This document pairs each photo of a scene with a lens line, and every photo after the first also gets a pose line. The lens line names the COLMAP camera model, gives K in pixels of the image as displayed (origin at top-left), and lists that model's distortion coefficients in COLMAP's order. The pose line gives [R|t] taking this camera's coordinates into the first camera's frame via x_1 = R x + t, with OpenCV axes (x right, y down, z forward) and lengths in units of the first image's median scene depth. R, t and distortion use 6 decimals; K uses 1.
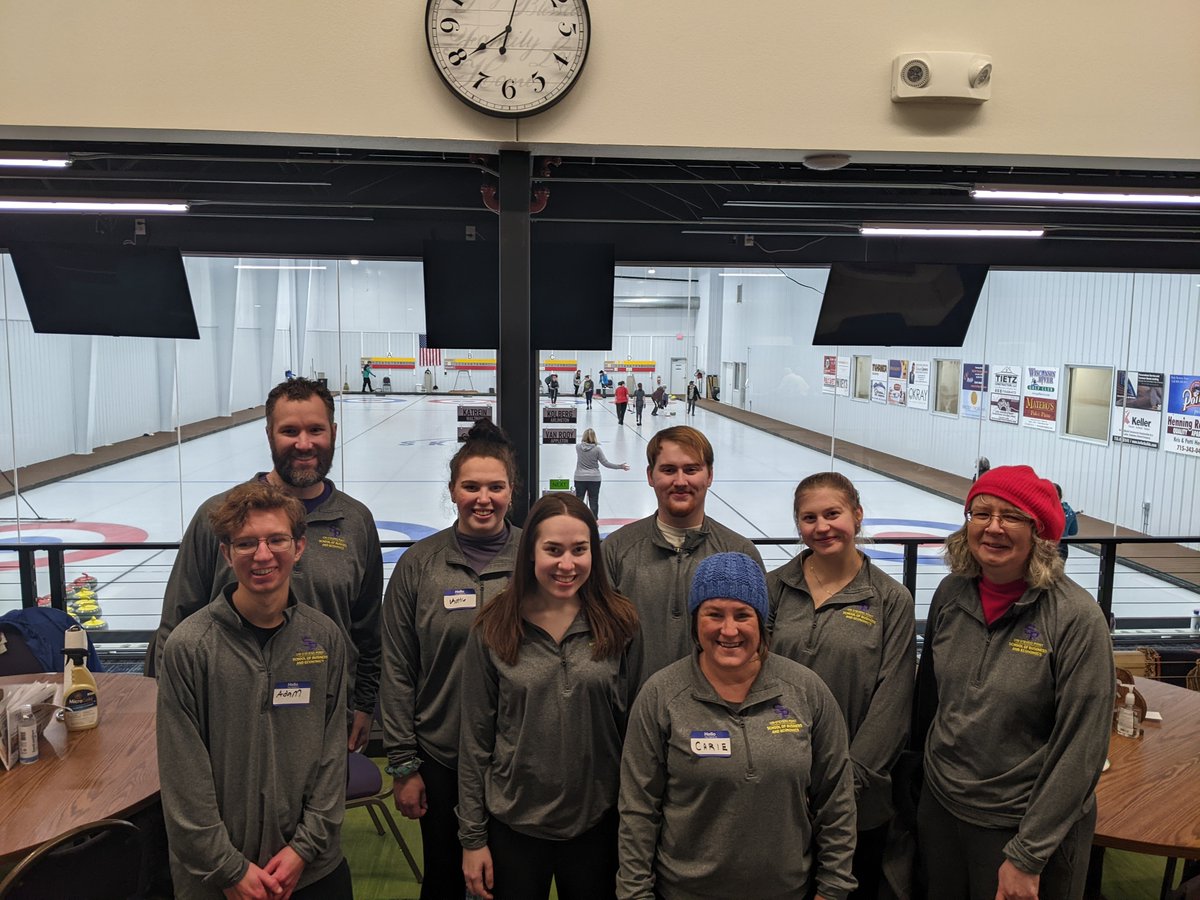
lens RADIAL K [[920.5, 0, 598.3], [0, 920.5, 450.3], [0, 0, 1]] dist [0.047223, -0.005823]
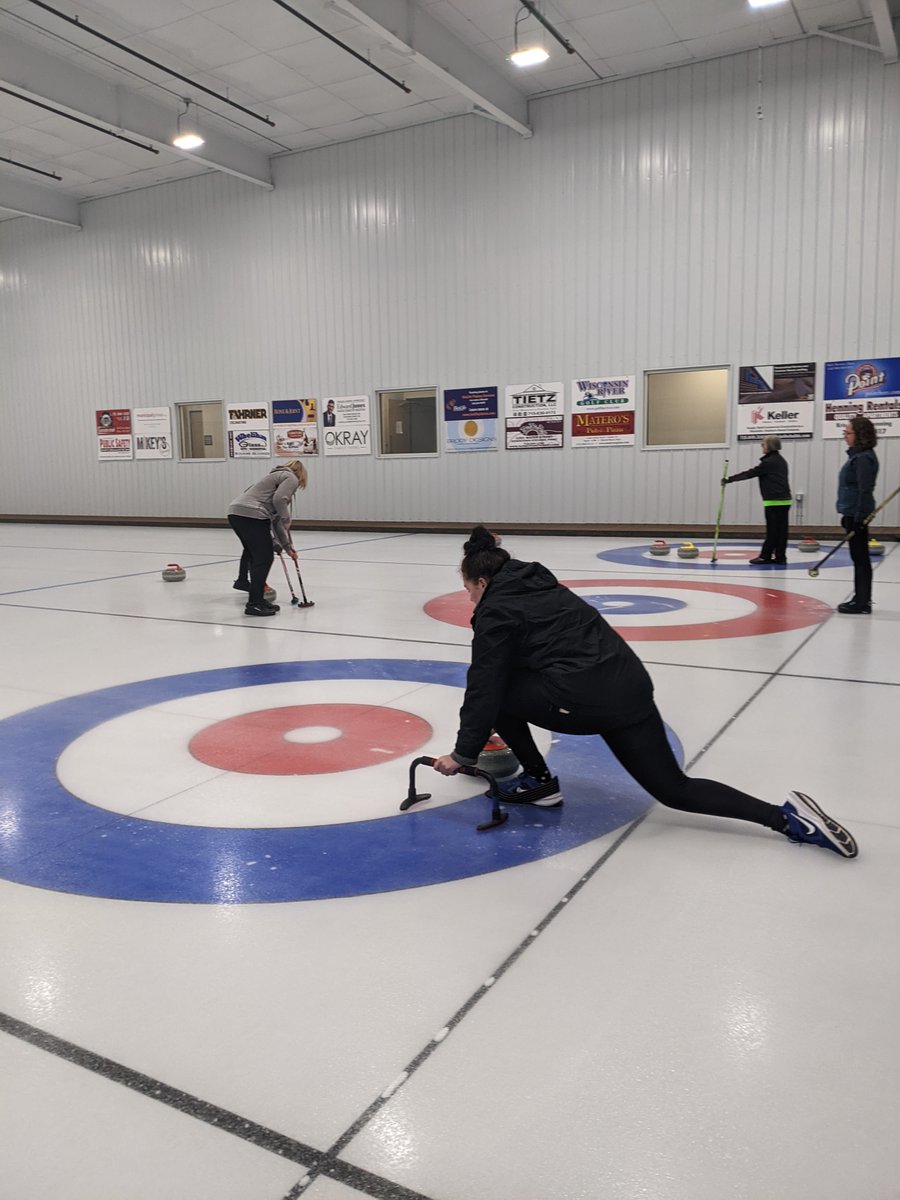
lens RADIAL K [[920.5, 0, 448.3], [0, 920.5, 596.5], [0, 0, 1]] dist [0.047223, -0.005823]
pose [[0.557465, -0.145012, 0.817438, -0.380280], [0.127231, 0.987918, 0.088488, 0.023116], [-0.820393, 0.054674, 0.569180, 0.611166]]
